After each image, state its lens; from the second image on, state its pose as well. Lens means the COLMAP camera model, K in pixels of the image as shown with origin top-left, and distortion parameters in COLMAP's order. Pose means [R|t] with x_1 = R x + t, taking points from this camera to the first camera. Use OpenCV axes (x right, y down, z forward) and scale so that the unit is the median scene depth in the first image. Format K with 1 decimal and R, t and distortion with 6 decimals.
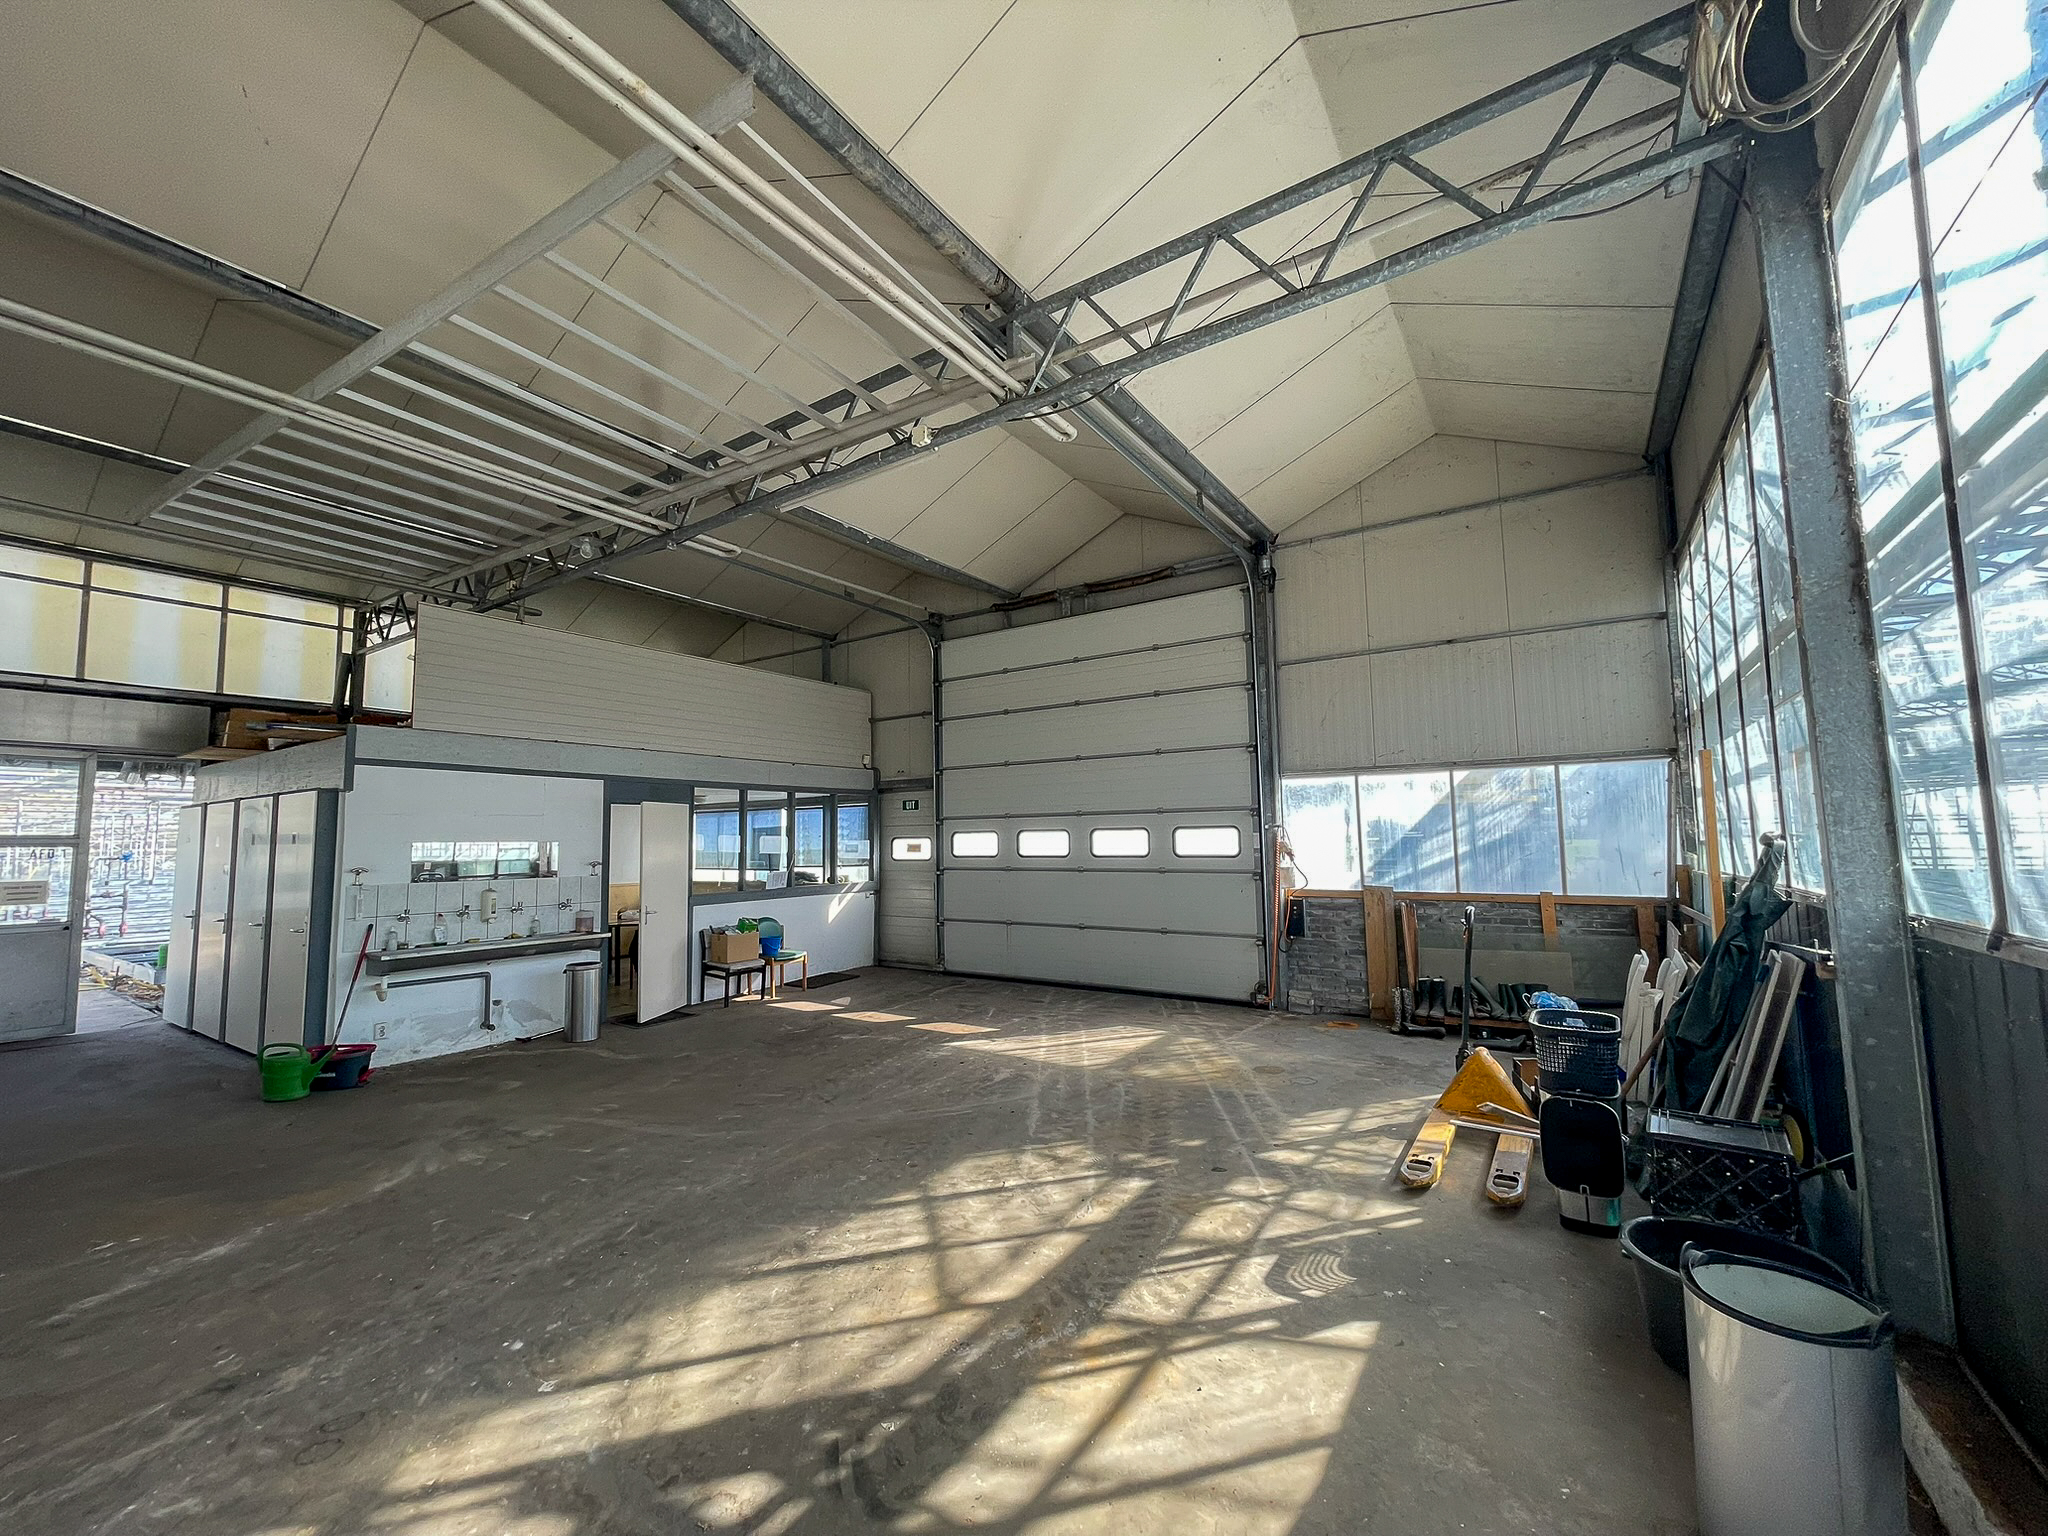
lens RADIAL K [[802.9, 0, 1039.9], [0, 802.9, 758.4], [0, 0, 1]] dist [-0.002728, 0.000447]
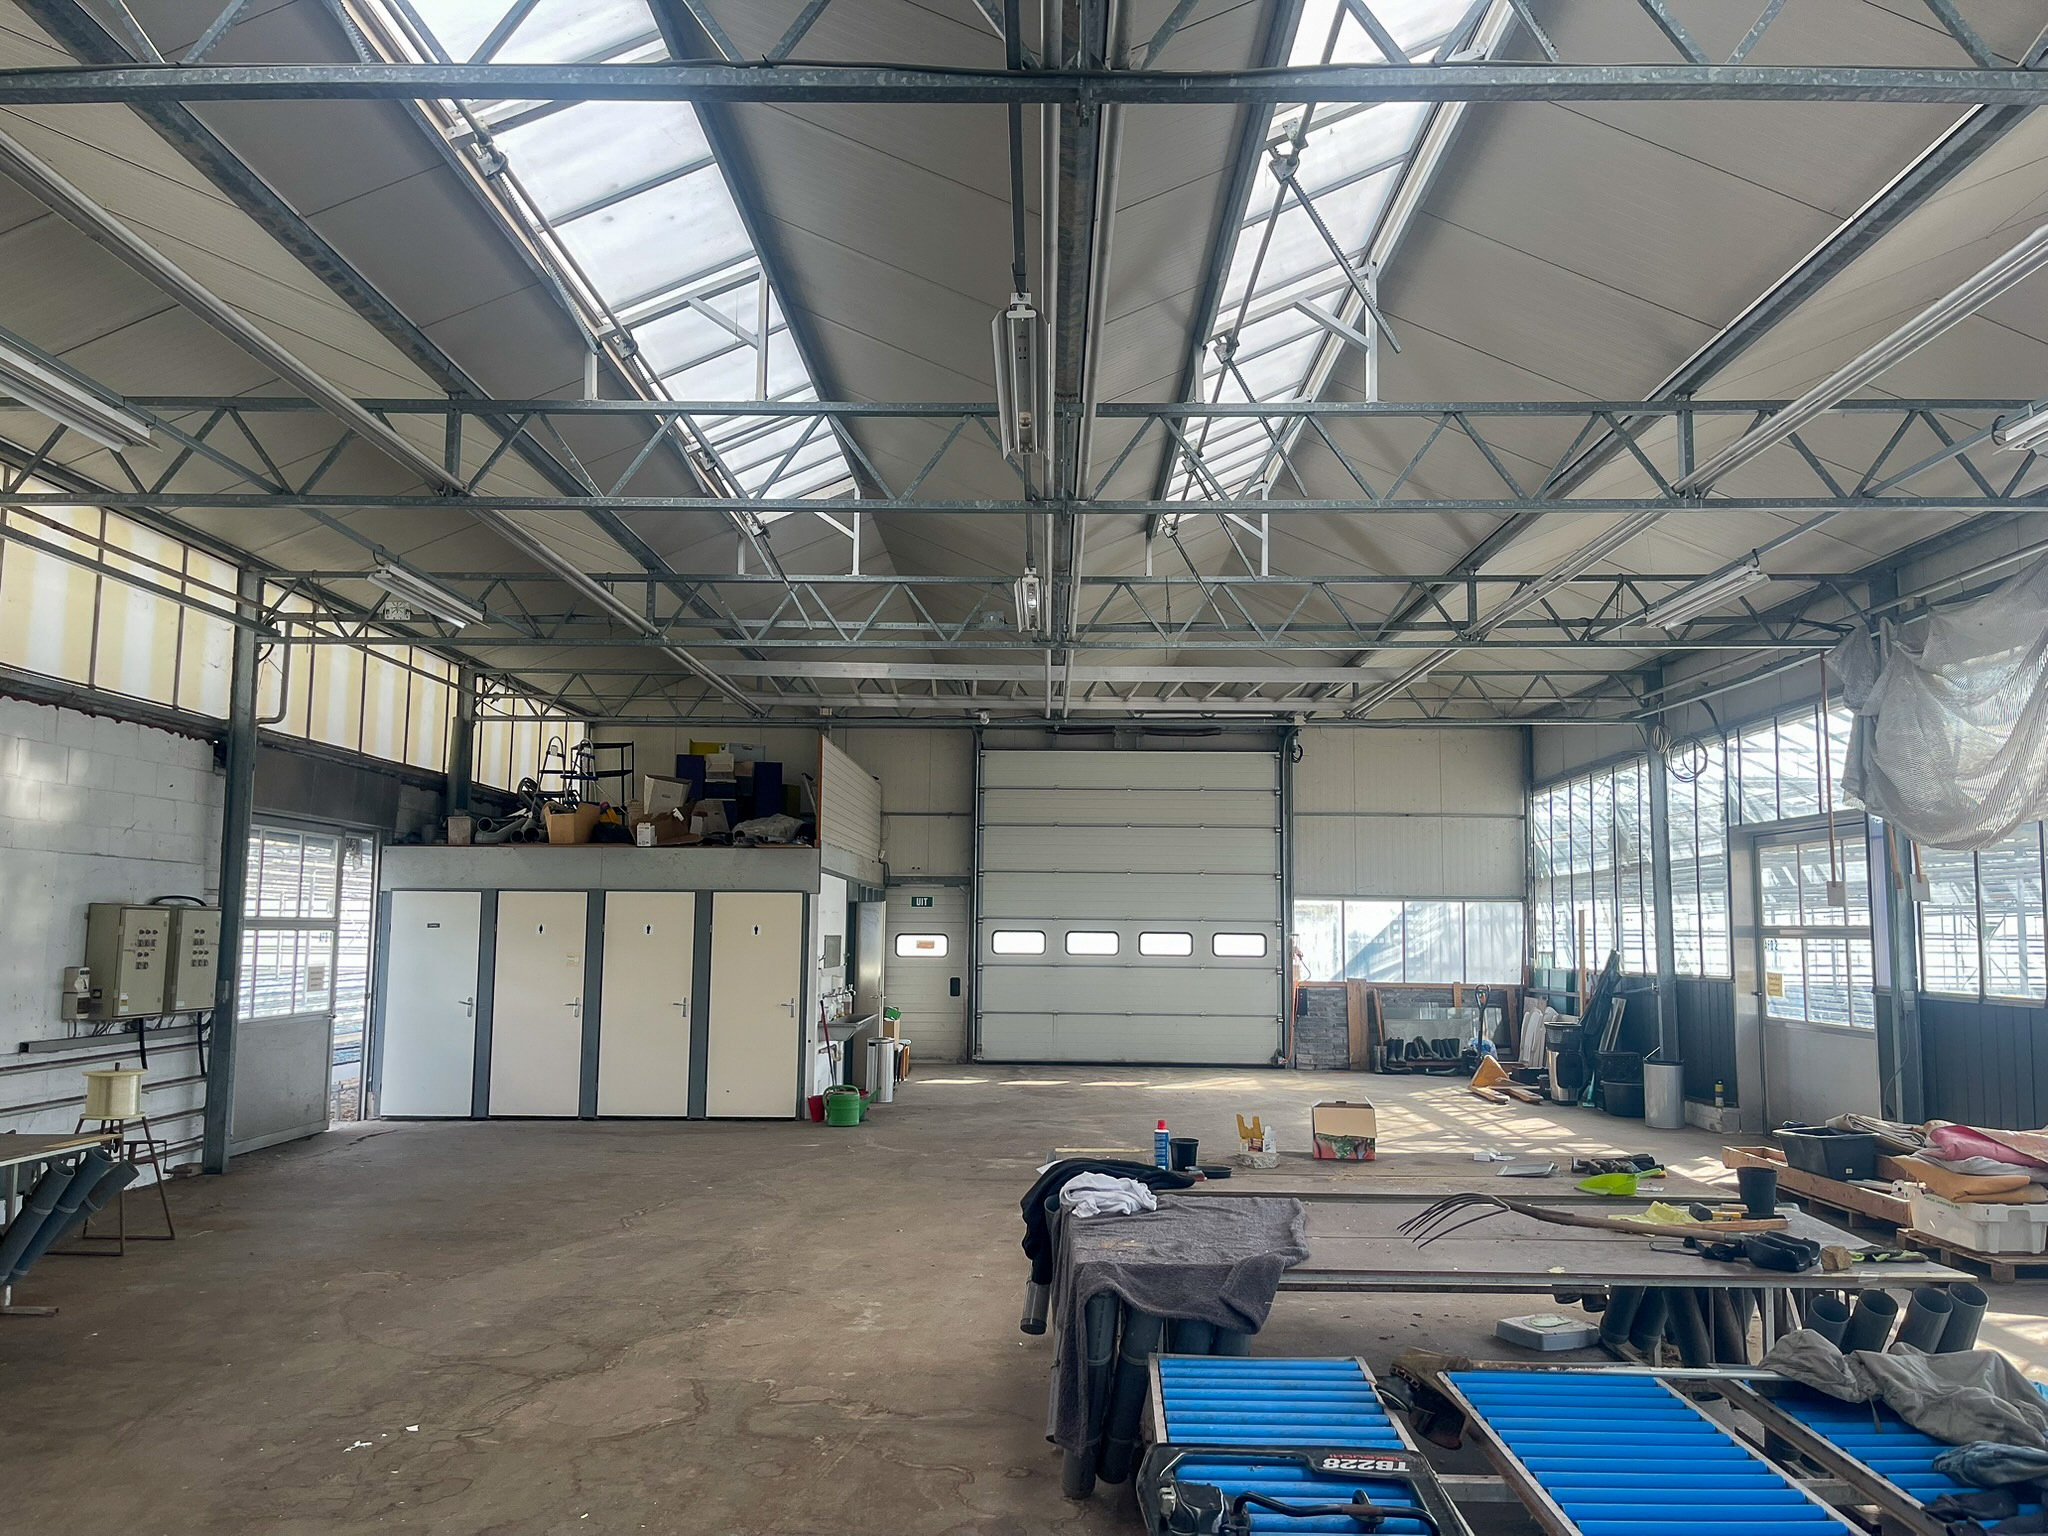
lens RADIAL K [[1512.6, 0, 1013.6], [0, 1512.6, 773.1], [0, 0, 1]] dist [0.000985, -0.013305]
pose [[0.843683, 0.078034, 0.531141, -1.496496], [-0.076532, 0.996757, -0.024875, -0.090095], [-0.531359, -0.019663, 0.846918, -0.921210]]
